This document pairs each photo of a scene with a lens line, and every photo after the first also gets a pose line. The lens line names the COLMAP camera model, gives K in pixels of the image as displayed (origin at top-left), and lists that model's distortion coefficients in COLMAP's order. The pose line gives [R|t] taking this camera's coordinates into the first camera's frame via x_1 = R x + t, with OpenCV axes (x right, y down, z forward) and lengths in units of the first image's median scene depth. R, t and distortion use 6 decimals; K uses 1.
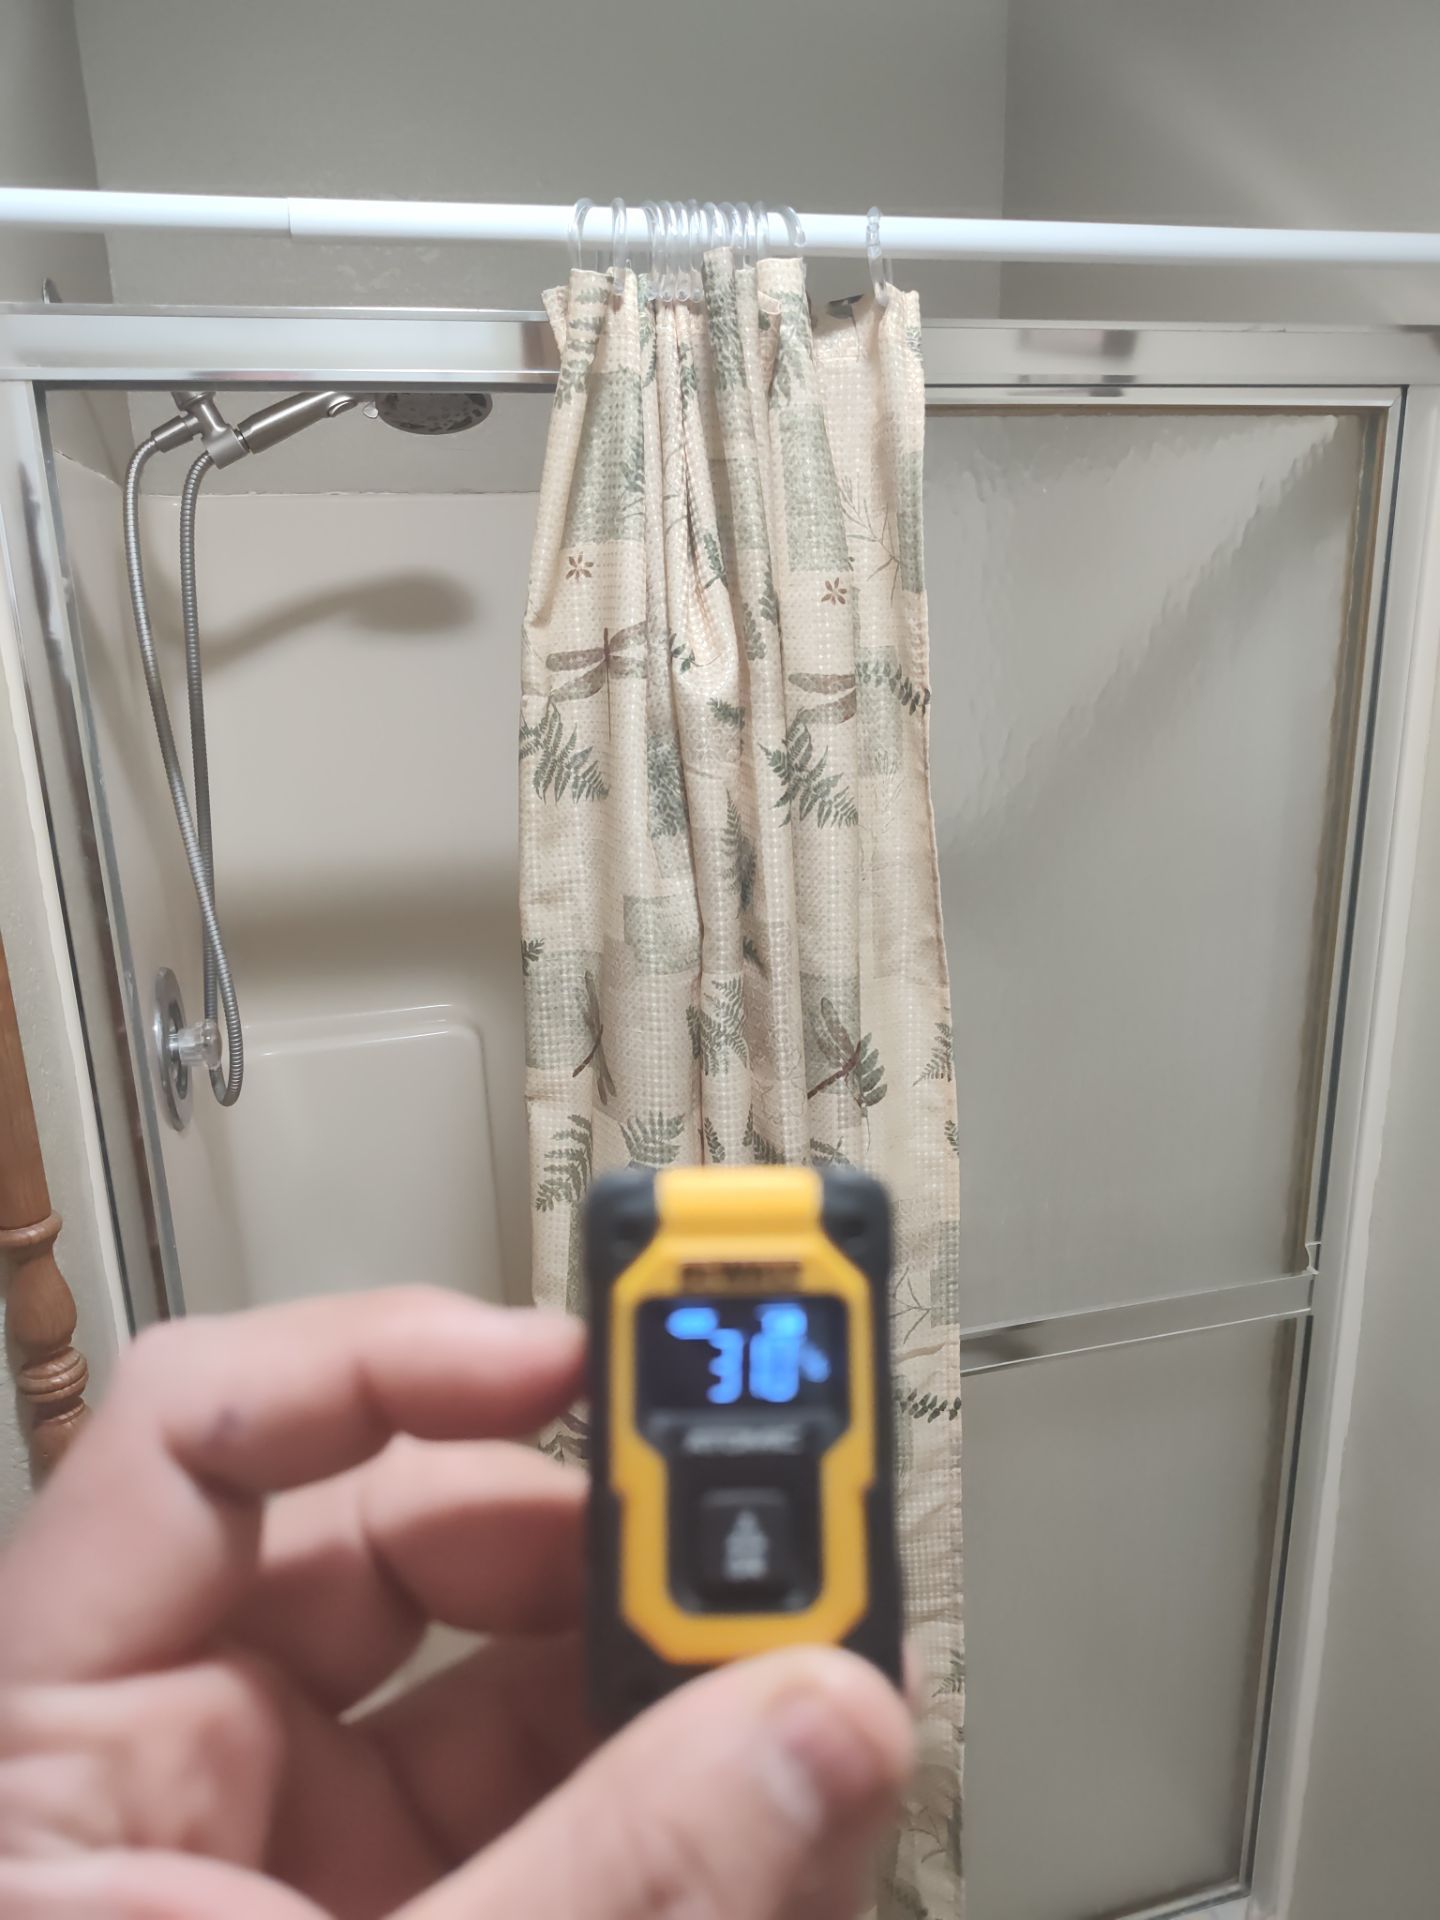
lens RADIAL K [[1373.1, 0, 720.0], [0, 1373.1, 960.0], [0, 0, 1]] dist [0.000514, 0.001634]
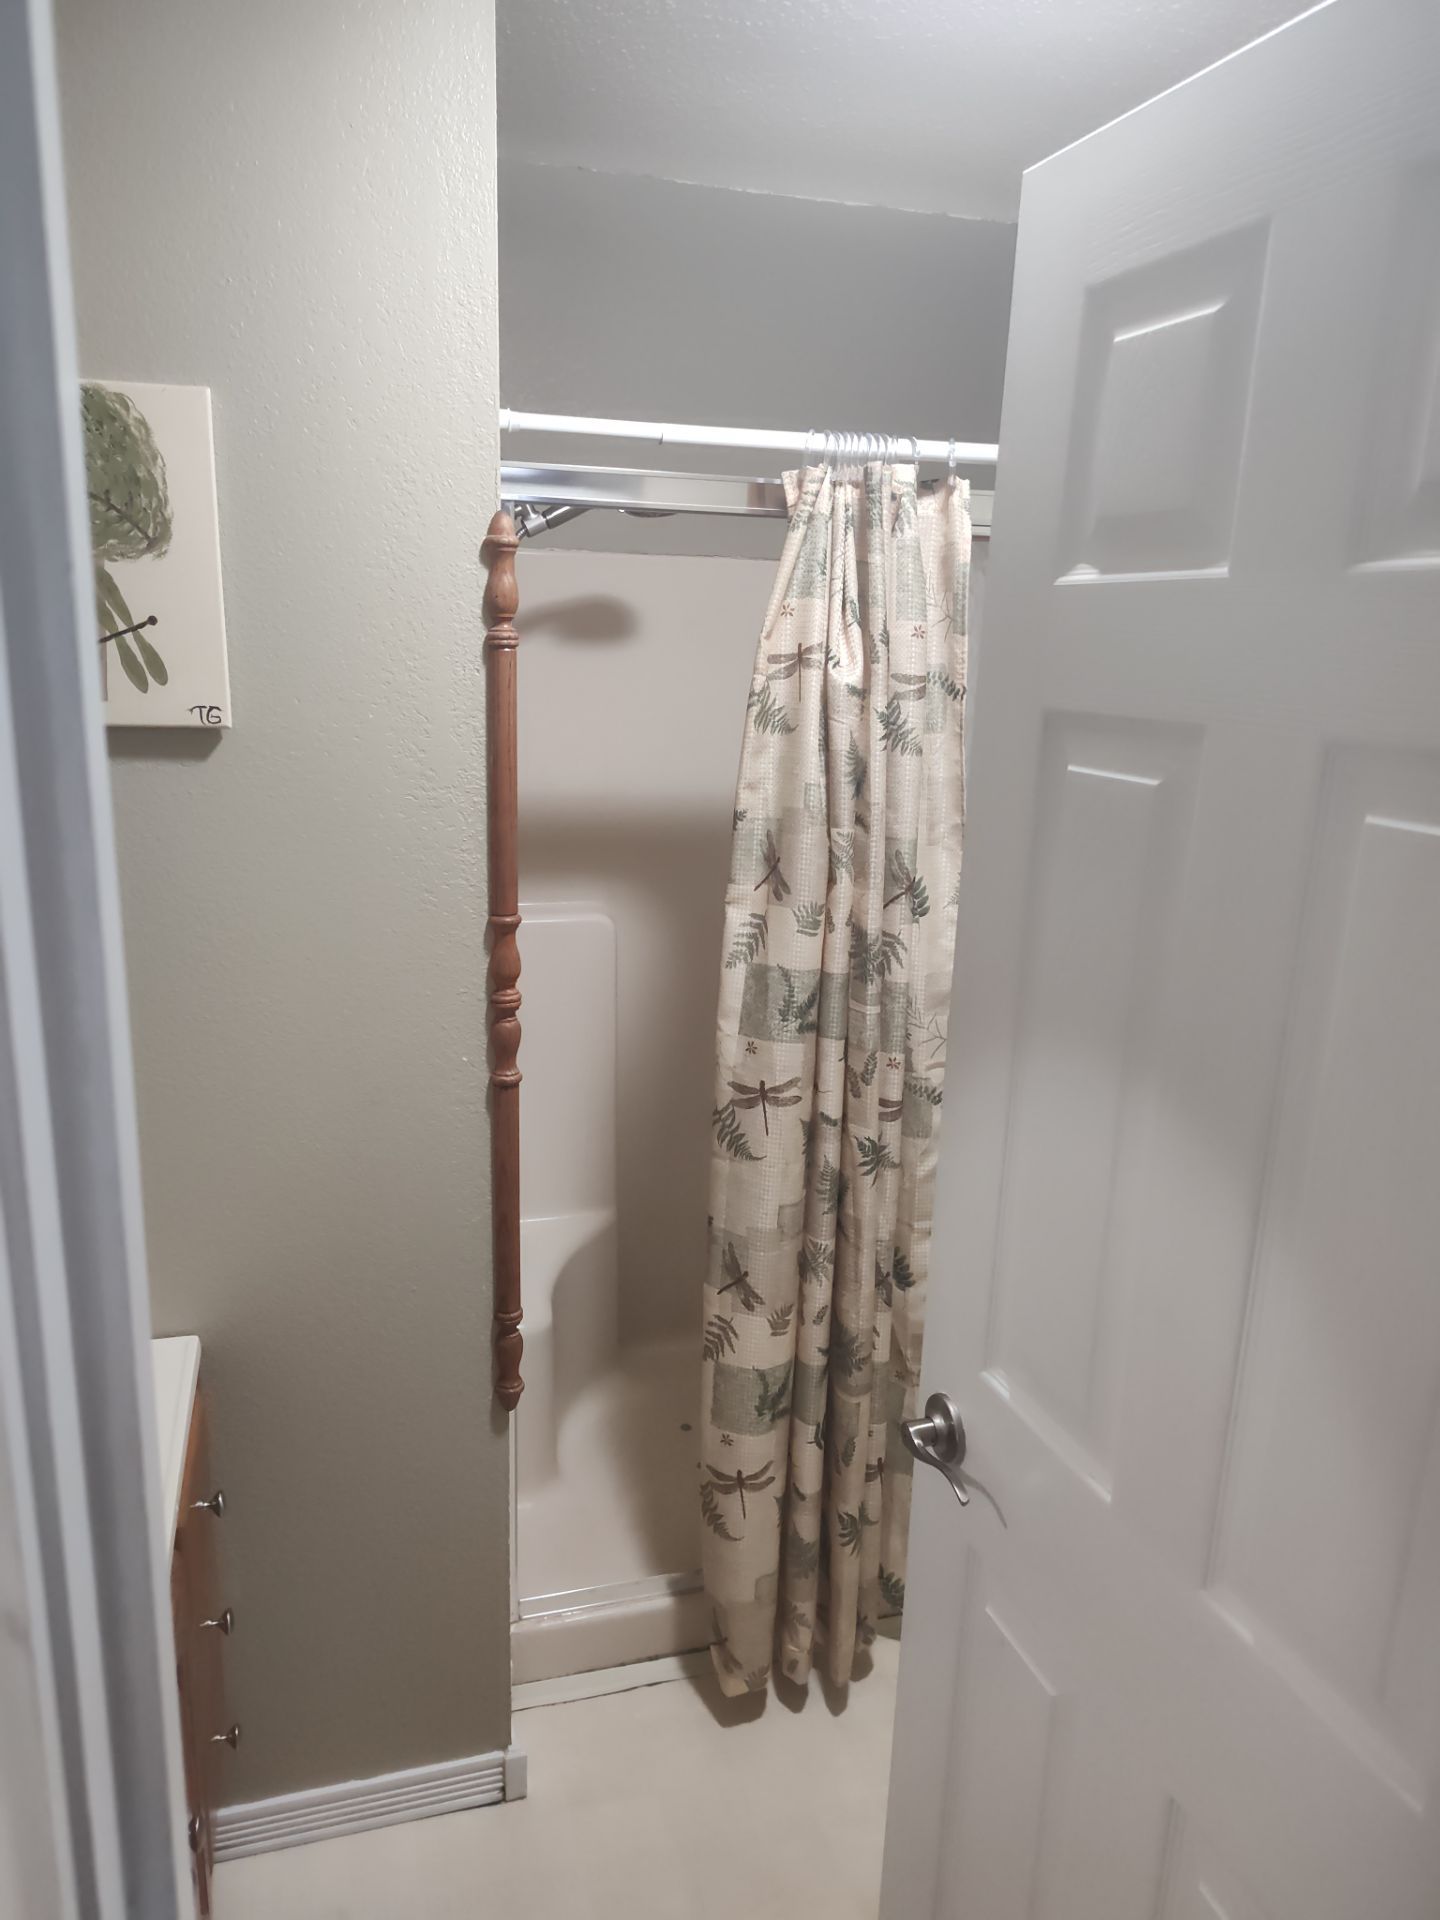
lens RADIAL K [[1373.1, 0, 720.0], [0, 1373.1, 960.0], [0, 0, 1]] dist [0.000514, 0.001634]
pose [[0.997994, 0.062471, -0.010277, -0.141922], [-0.062785, 0.997455, -0.033780, 0.266608], [0.008141, 0.034358, 0.999376, -0.887455]]
